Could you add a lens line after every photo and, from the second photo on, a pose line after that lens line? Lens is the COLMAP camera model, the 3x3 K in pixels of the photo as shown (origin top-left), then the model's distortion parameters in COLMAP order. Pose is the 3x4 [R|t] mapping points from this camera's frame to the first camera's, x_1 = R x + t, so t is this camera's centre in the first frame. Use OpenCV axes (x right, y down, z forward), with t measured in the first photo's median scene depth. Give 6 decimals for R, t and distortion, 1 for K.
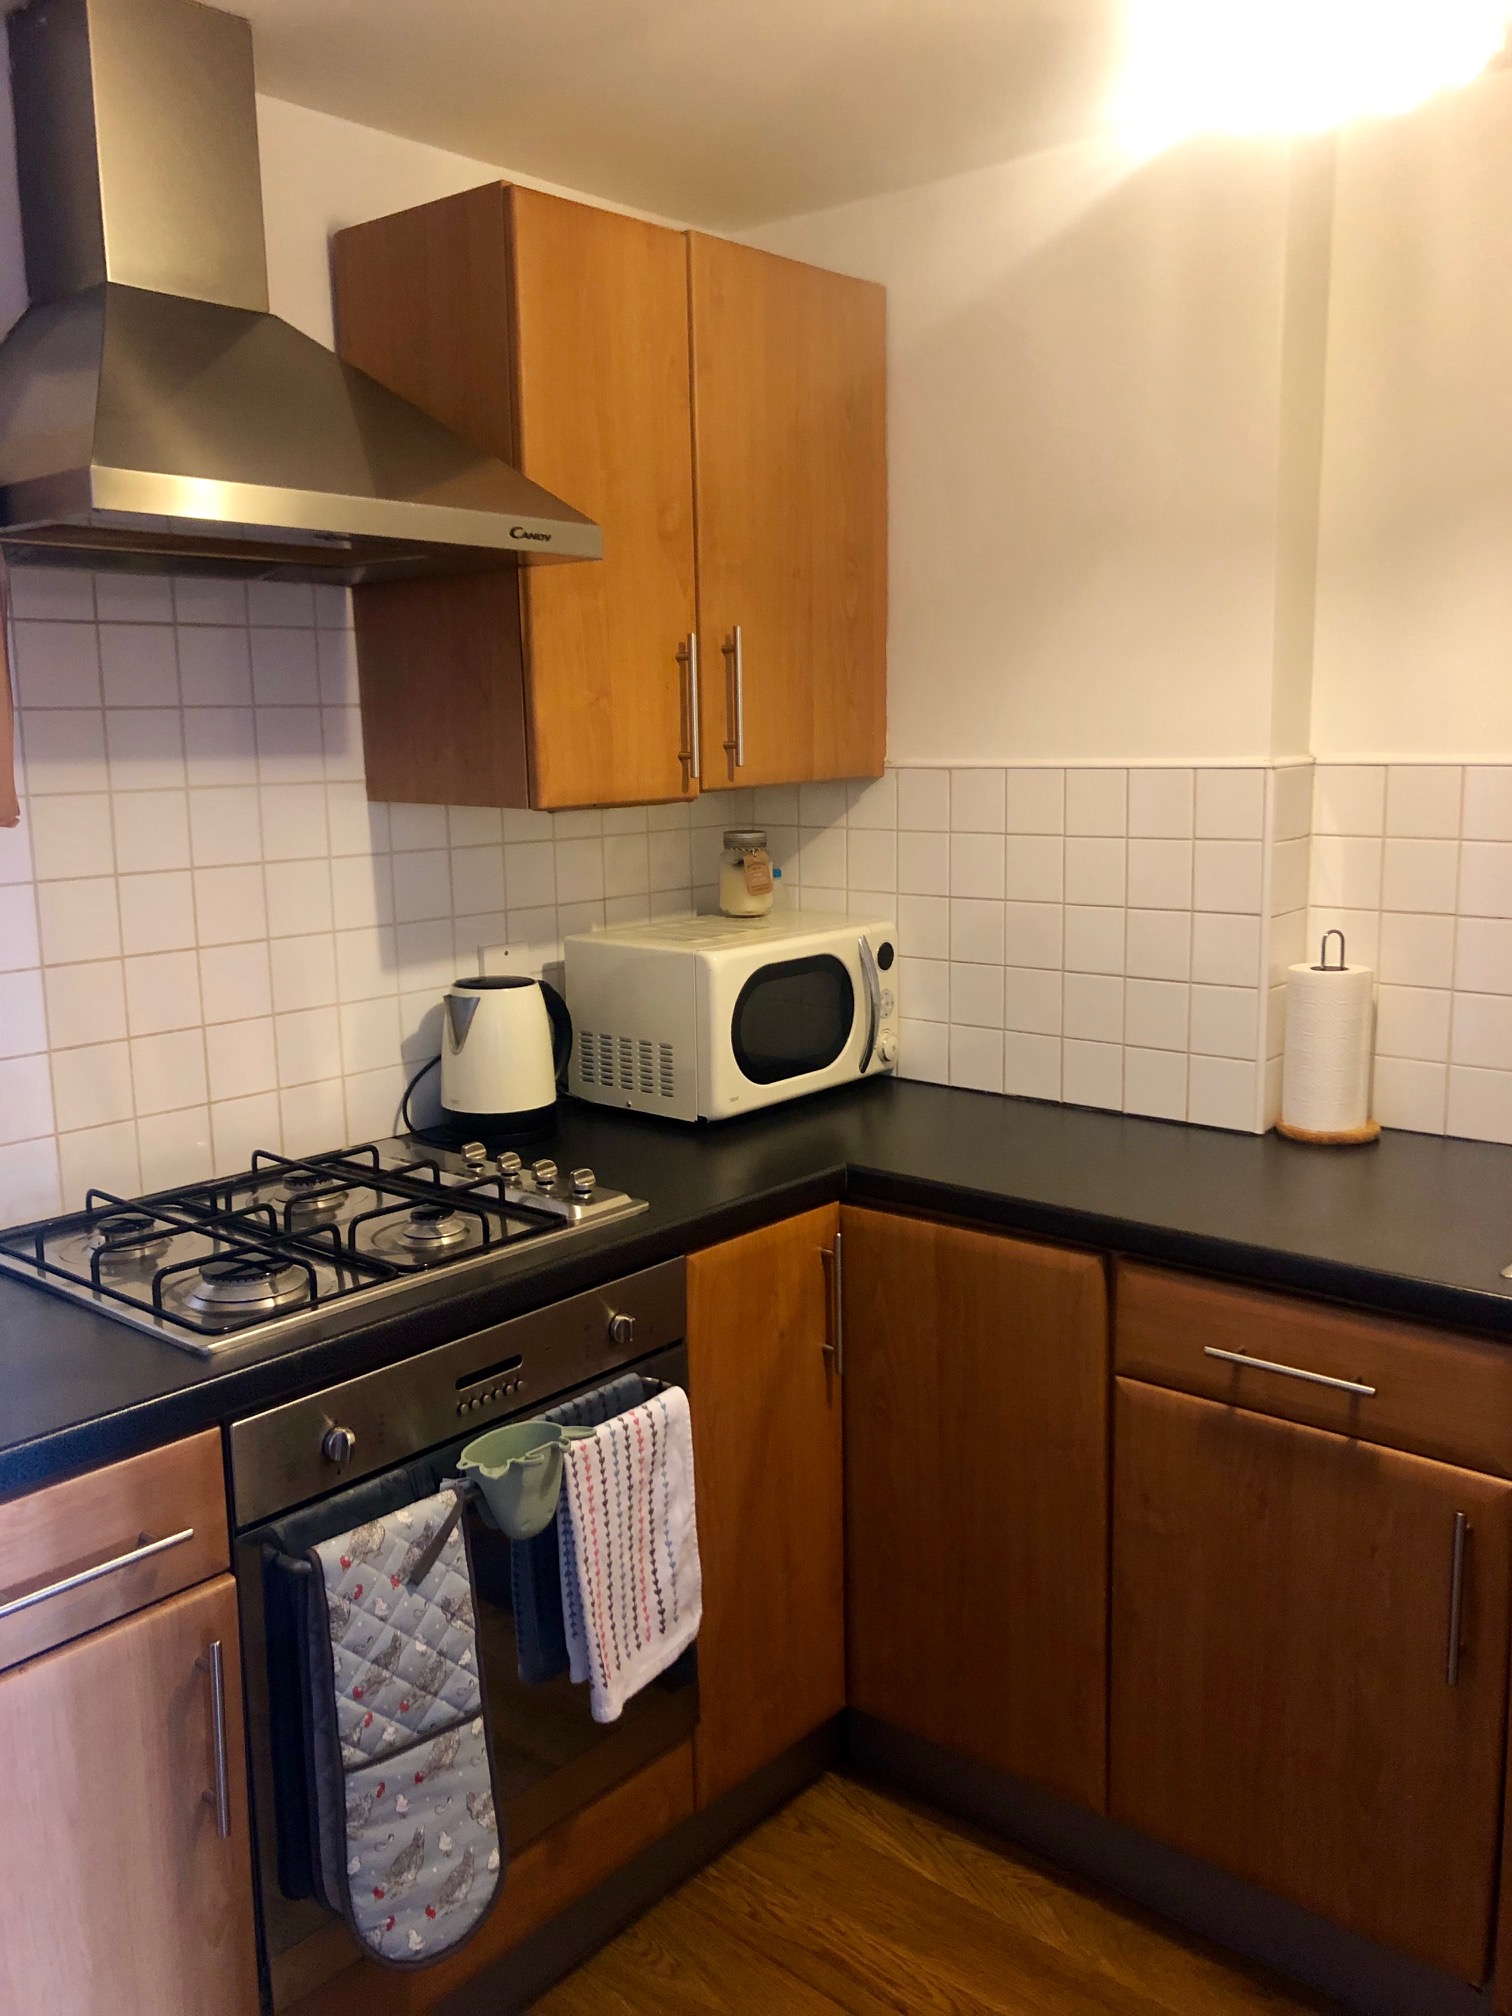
lens RADIAL K [[1634.1, 0, 756.0], [0, 1634.1, 1008.0], [0, 0, 1]] dist [-0.001902, -0.002864]
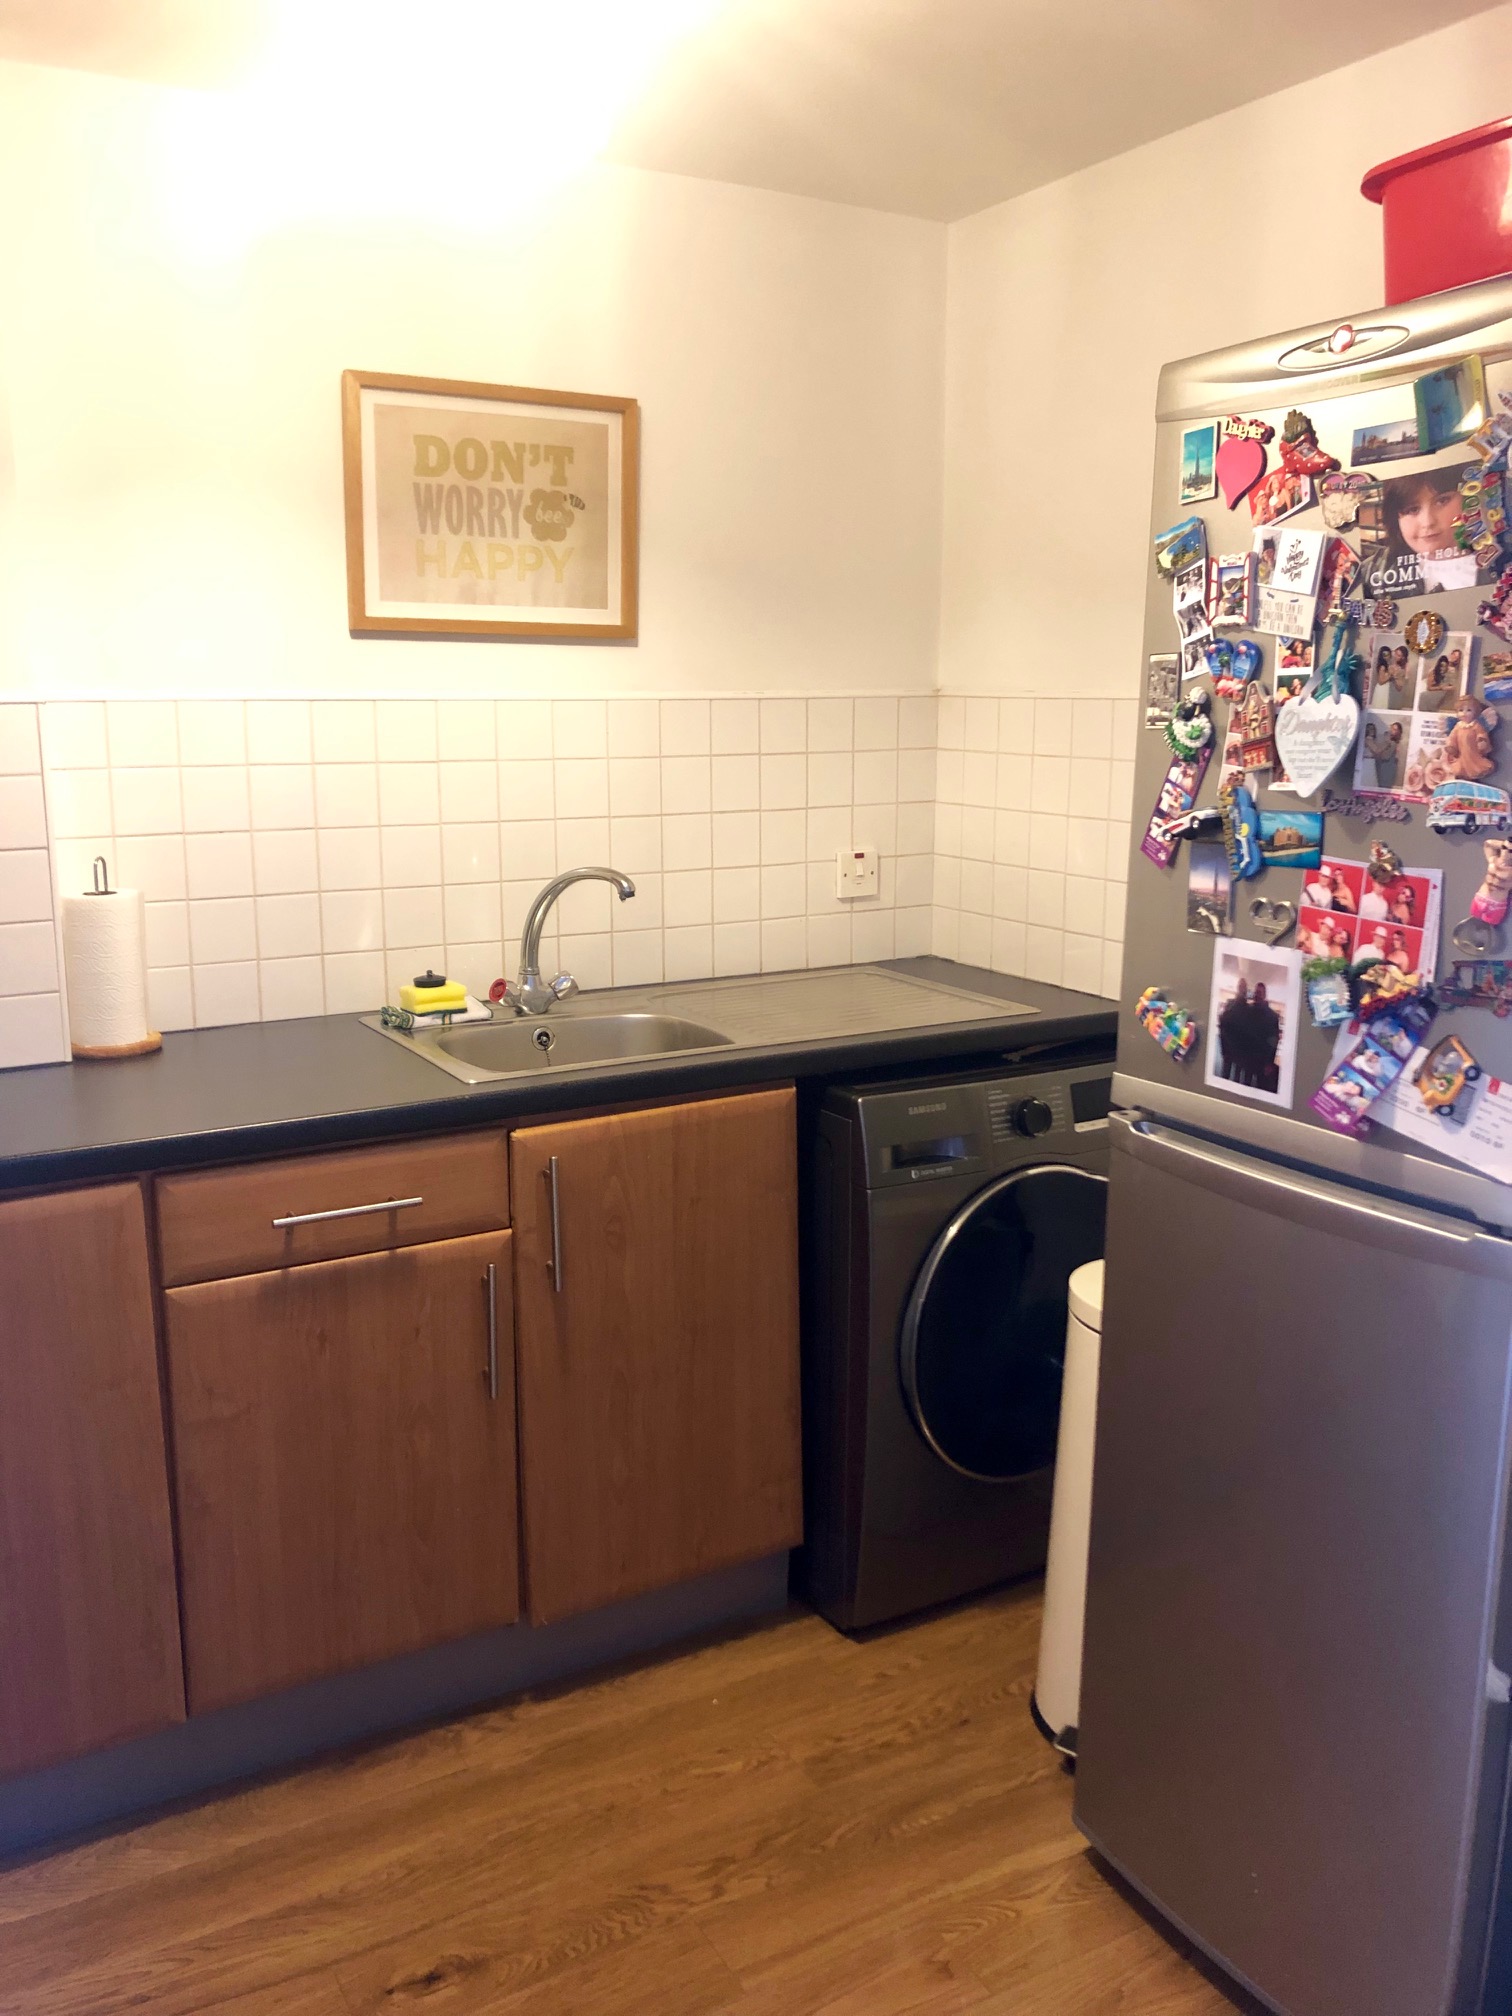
lens RADIAL K [[1651.4, 0, 756.0], [0, 1651.4, 1008.0], [0, 0, 1]] dist [0.011797, -0.001063]
pose [[0.335463, -0.168305, 0.926897, -0.599337], [0.151617, 0.980731, 0.123207, -0.022138], [-0.929772, 0.099202, 0.354517, 0.266049]]
